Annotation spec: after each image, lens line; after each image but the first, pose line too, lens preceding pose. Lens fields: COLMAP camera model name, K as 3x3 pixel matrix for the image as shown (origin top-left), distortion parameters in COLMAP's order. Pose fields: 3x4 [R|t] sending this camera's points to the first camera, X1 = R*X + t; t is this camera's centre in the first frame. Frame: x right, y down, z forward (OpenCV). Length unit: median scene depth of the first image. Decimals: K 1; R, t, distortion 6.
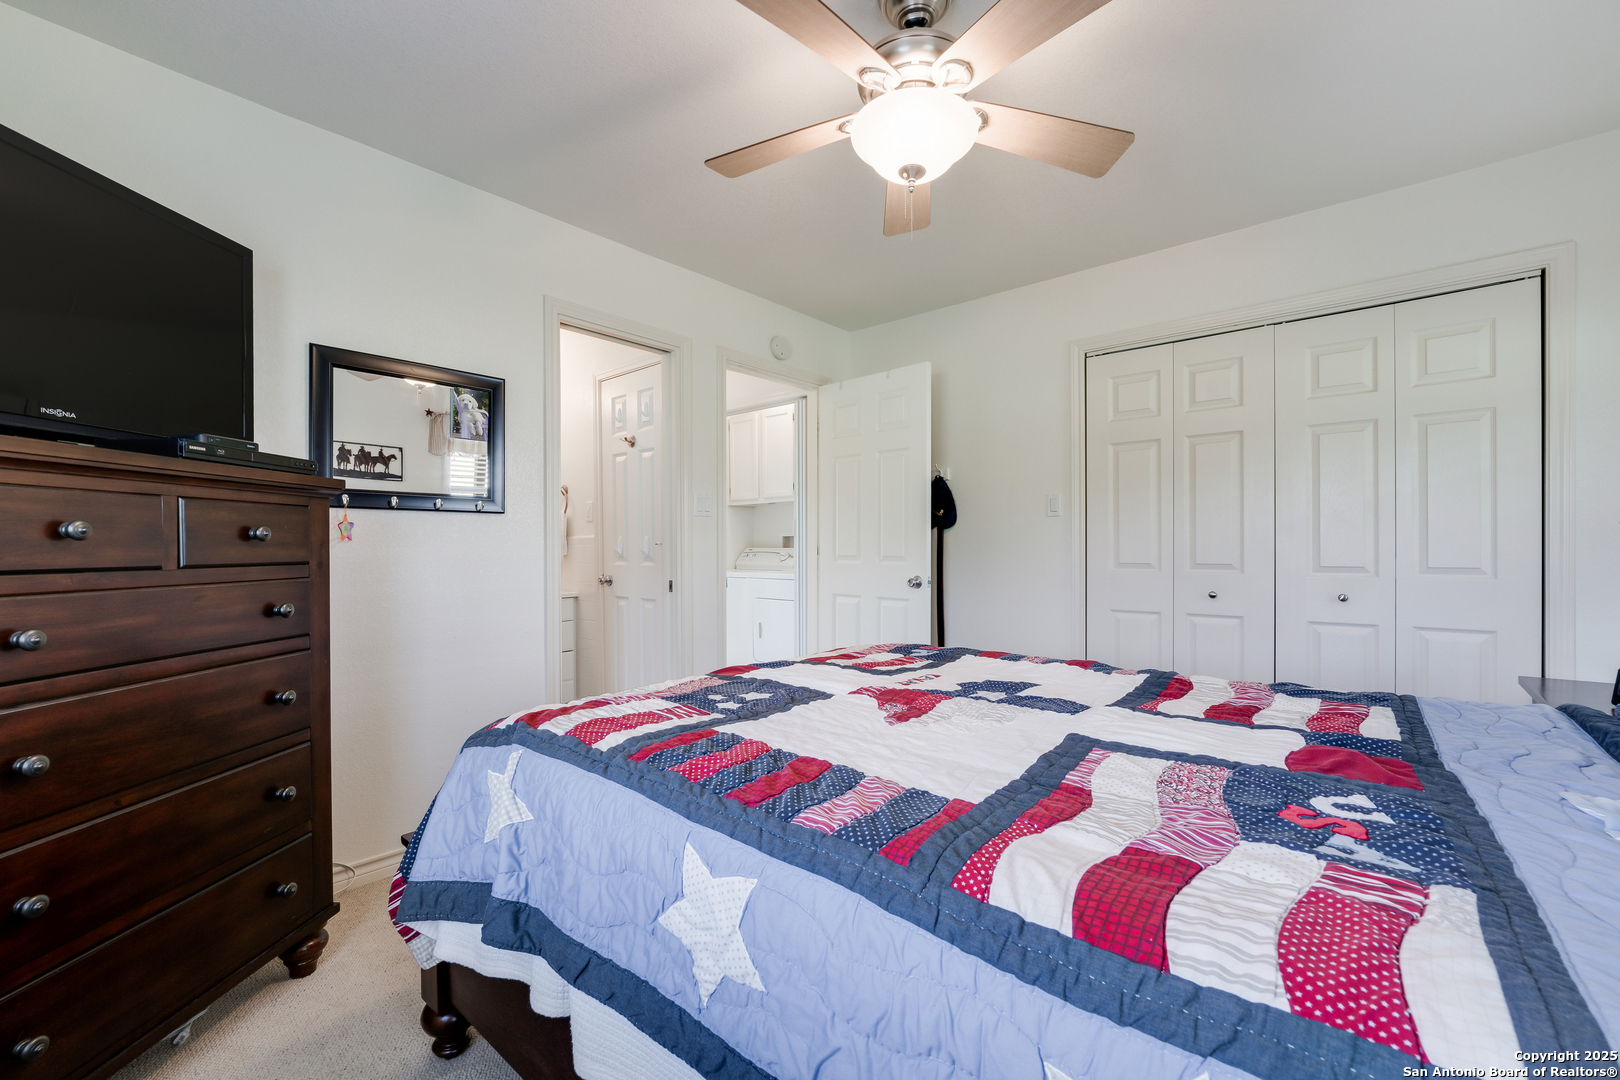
lens RADIAL K [[659.2, 0, 810.0], [0, 659.2, 540.0], [0, 0, 1]] dist [-0.021112, 0.000425]
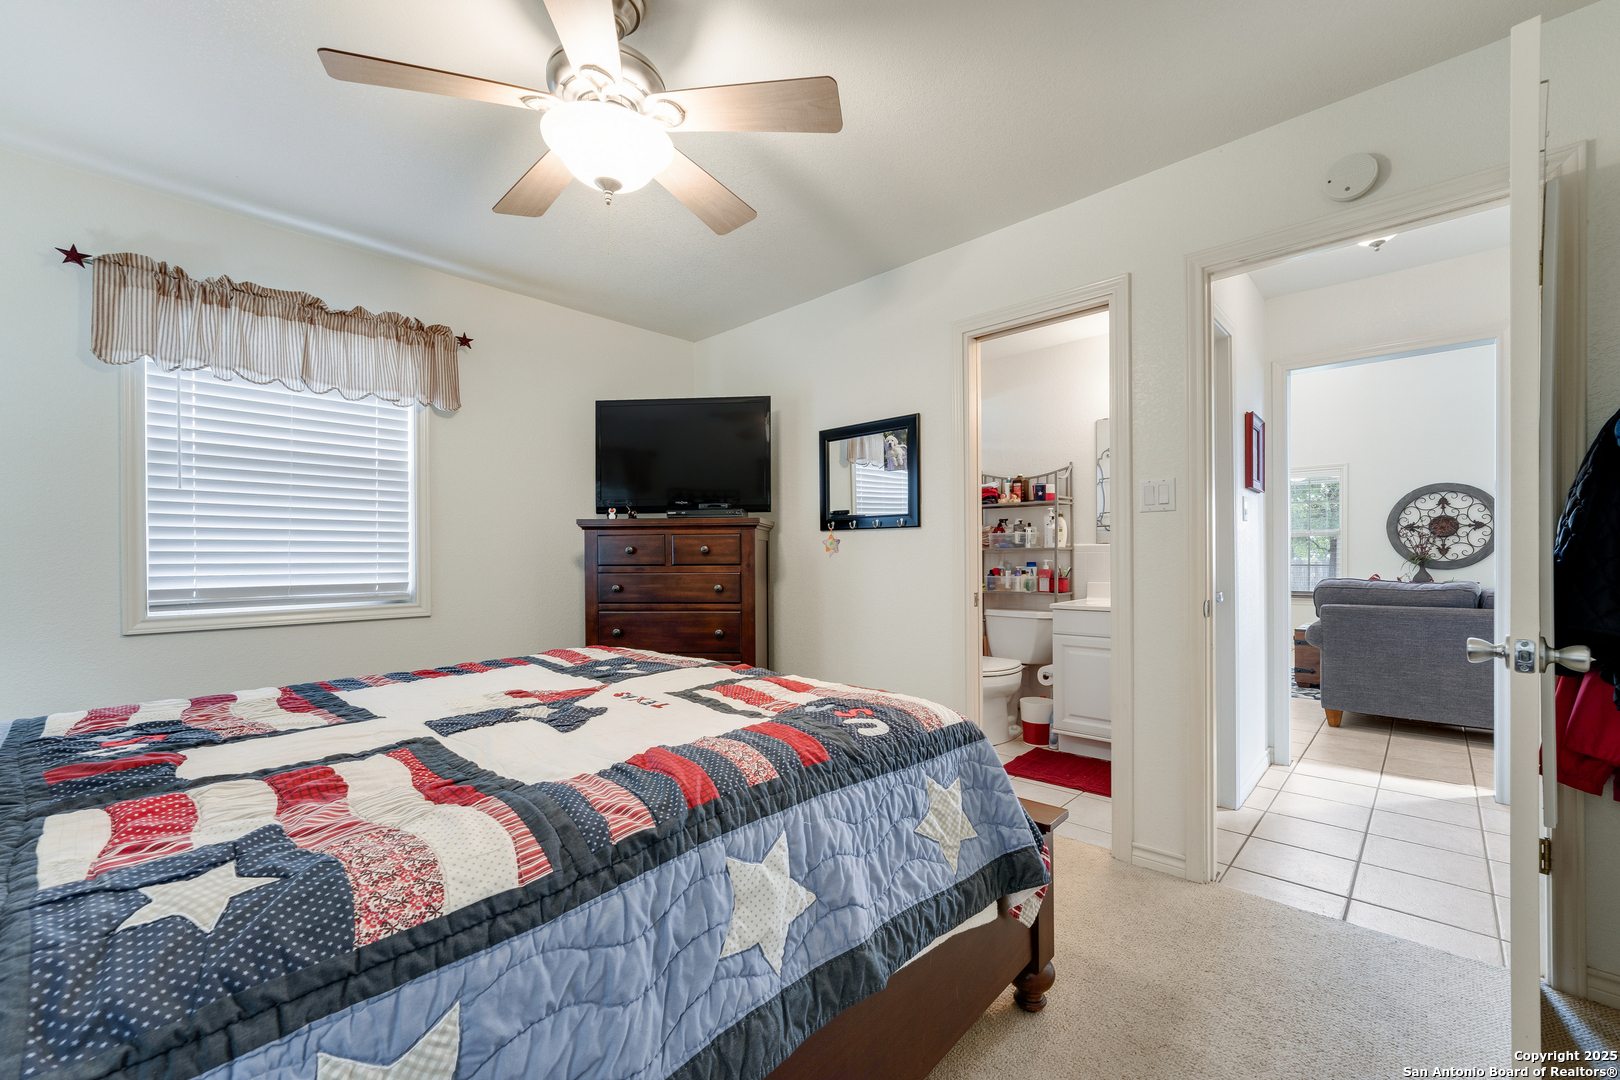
lens RADIAL K [[670.3, 0, 807.7], [0, 670.3, 558.7], [0, 0, 1]] dist [-0.002326, -0.000351]
pose [[-0.062604, 0.011653, -0.997970, 0.794545], [0.016724, 0.999804, 0.010625, 0.001031], [0.997898, -0.016025, -0.062787, 0.916379]]
